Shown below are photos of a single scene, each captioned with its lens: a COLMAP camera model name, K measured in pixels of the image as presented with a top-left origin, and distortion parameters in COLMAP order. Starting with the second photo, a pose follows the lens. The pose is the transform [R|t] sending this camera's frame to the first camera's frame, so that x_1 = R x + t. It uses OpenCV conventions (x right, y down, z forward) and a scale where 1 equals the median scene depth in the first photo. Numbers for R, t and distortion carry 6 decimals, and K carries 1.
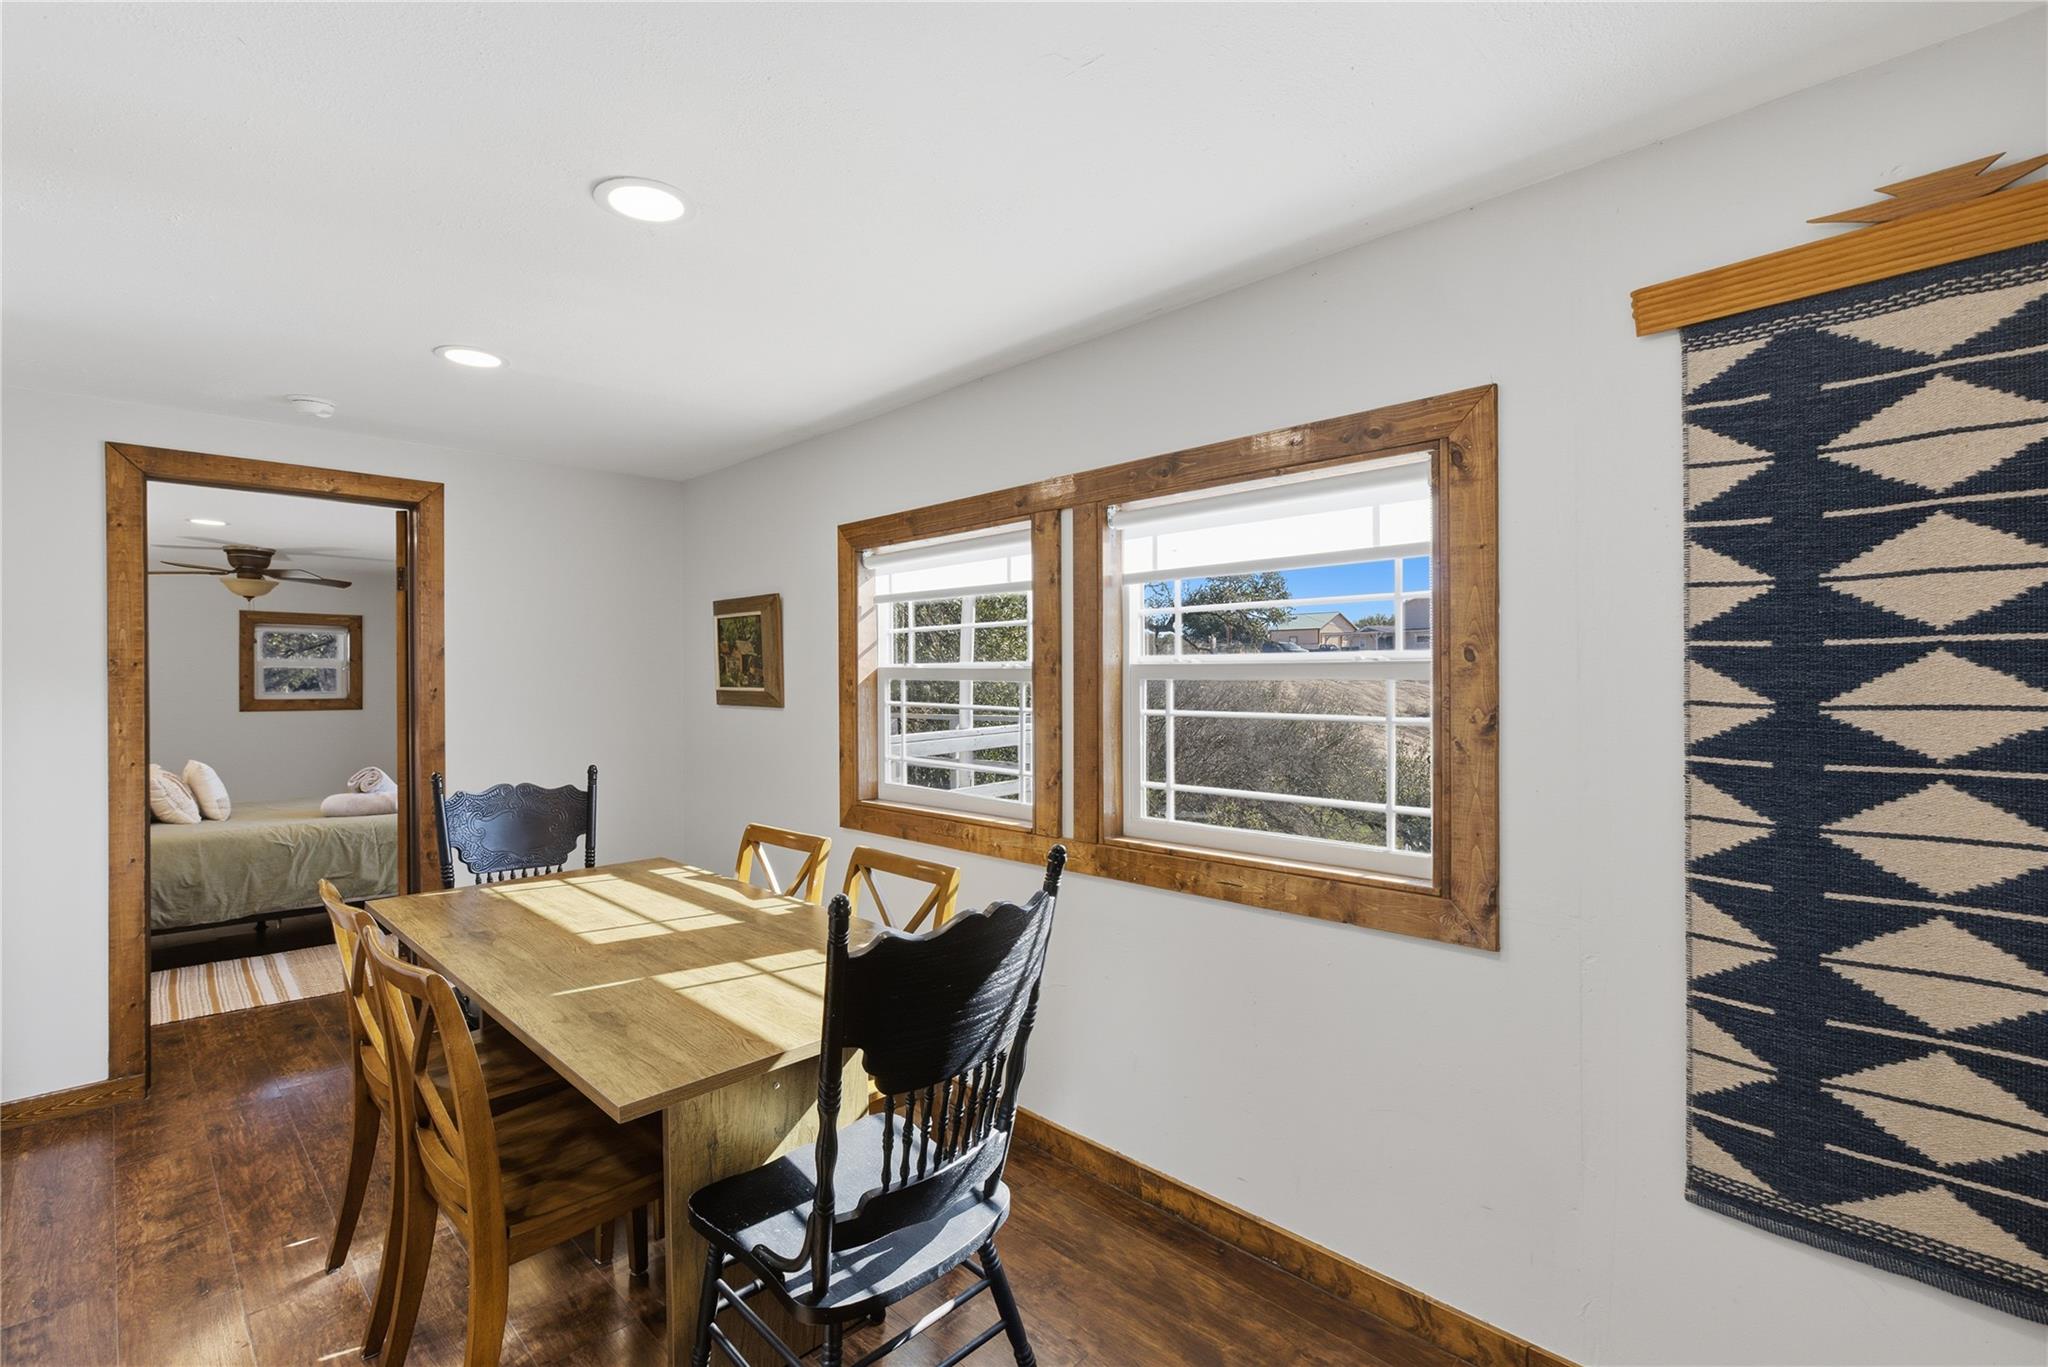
lens RADIAL K [[902.9, 0, 1024.0], [0, 902.9, 683.5], [0, 0, 1]] dist [-0.021224, 0.000080]
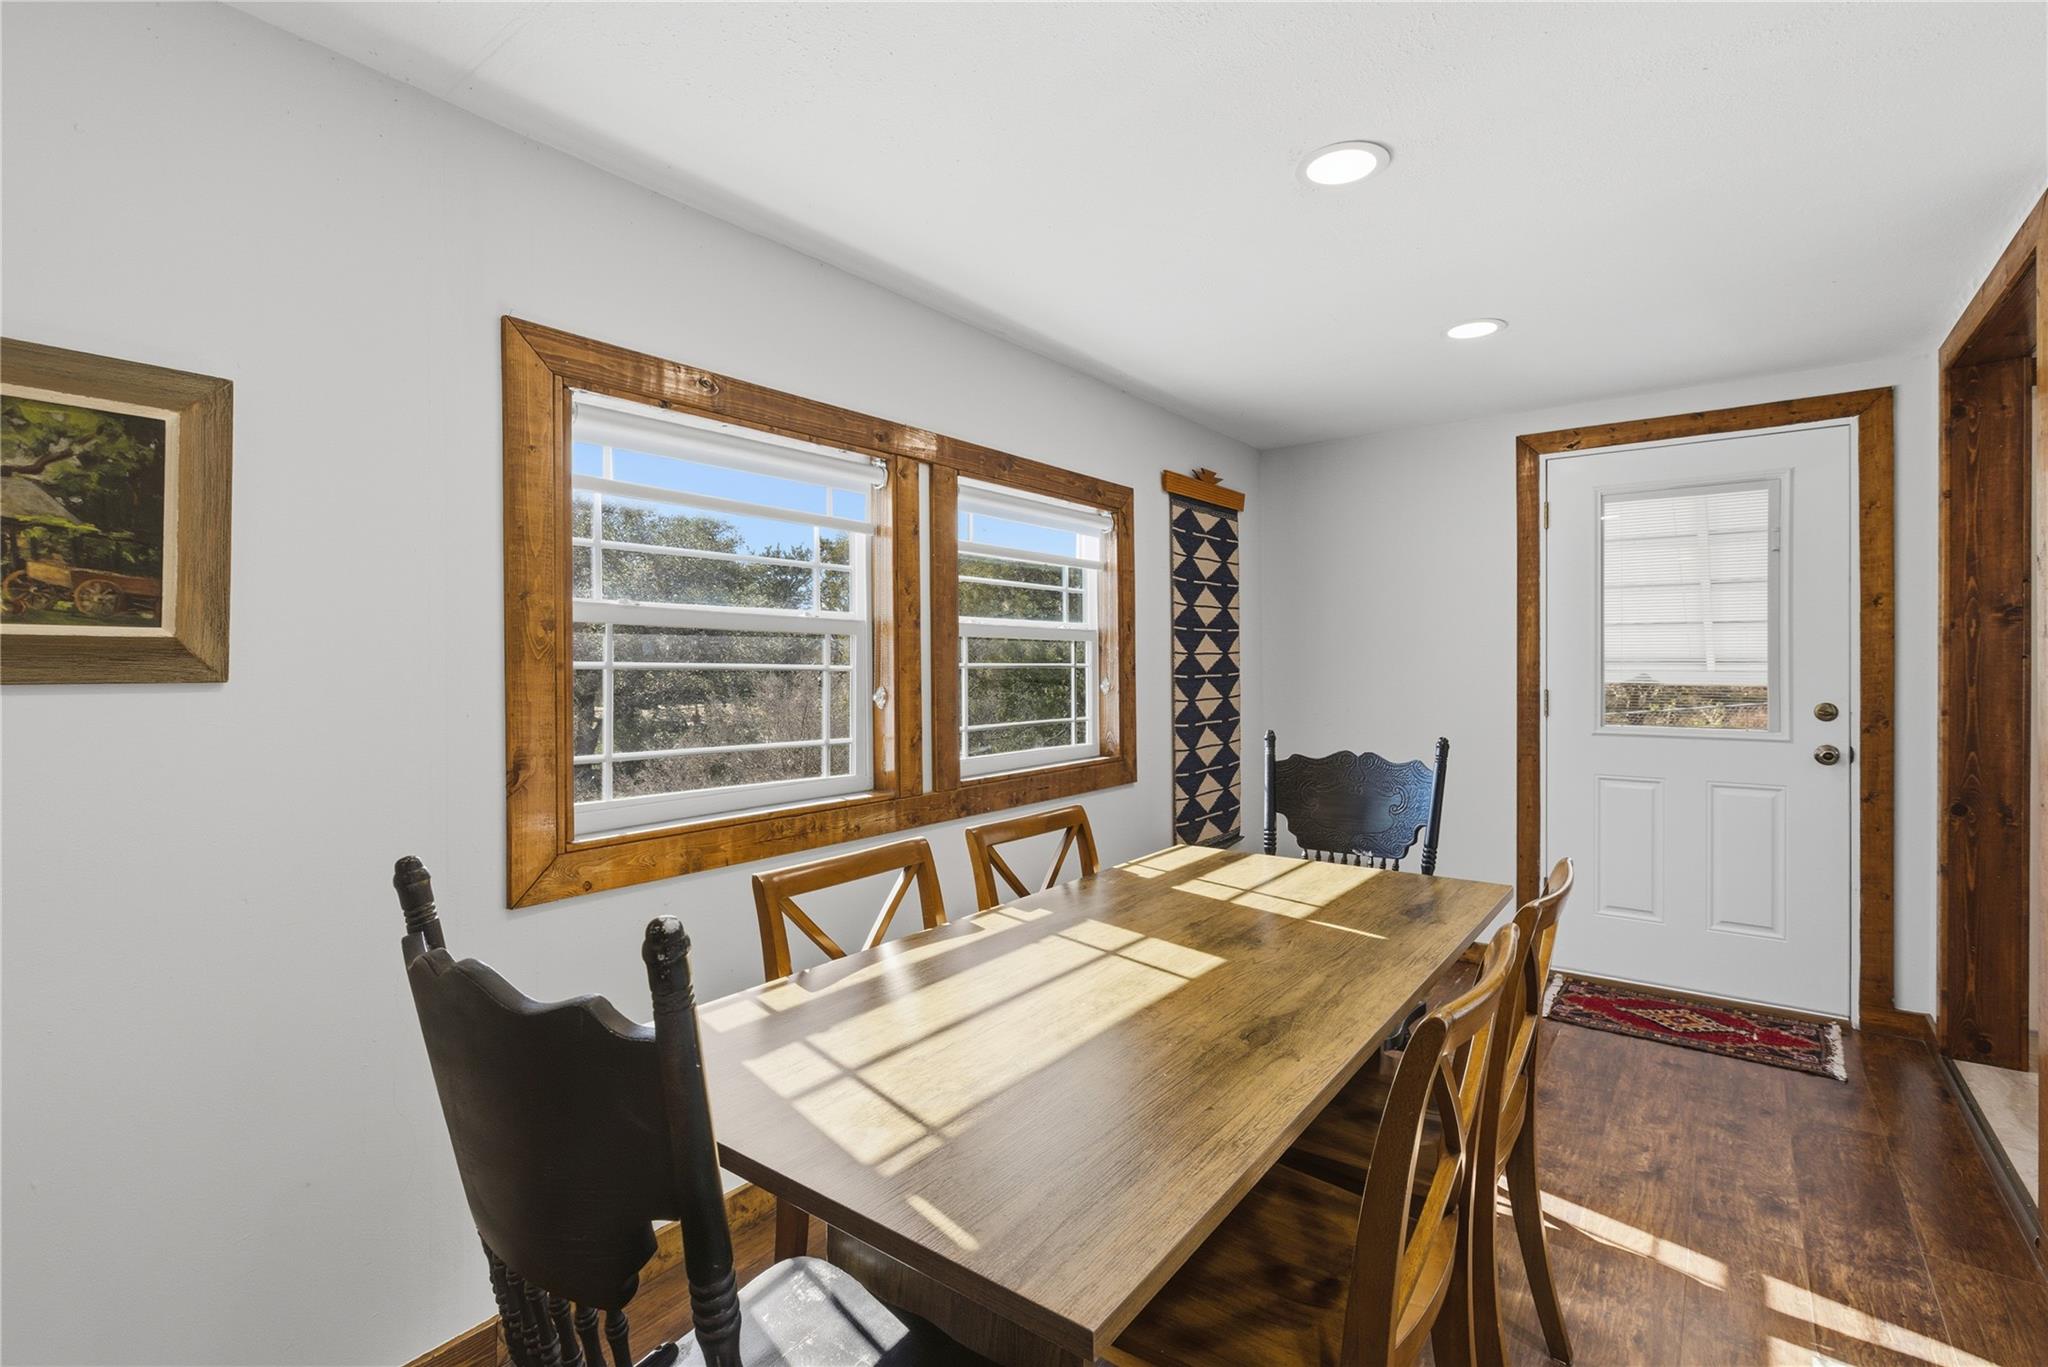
lens RADIAL K [[945.8, 0, 1014.7], [0, 945.8, 622.1], [0, 0, 1]] dist [0.002817, 0.000273]
pose [[-0.125951, 0.049654, 0.990793, -1.292905], [0.013376, 0.998741, -0.048352, 0.046510], [-0.991946, 0.007162, -0.126457, 1.324510]]
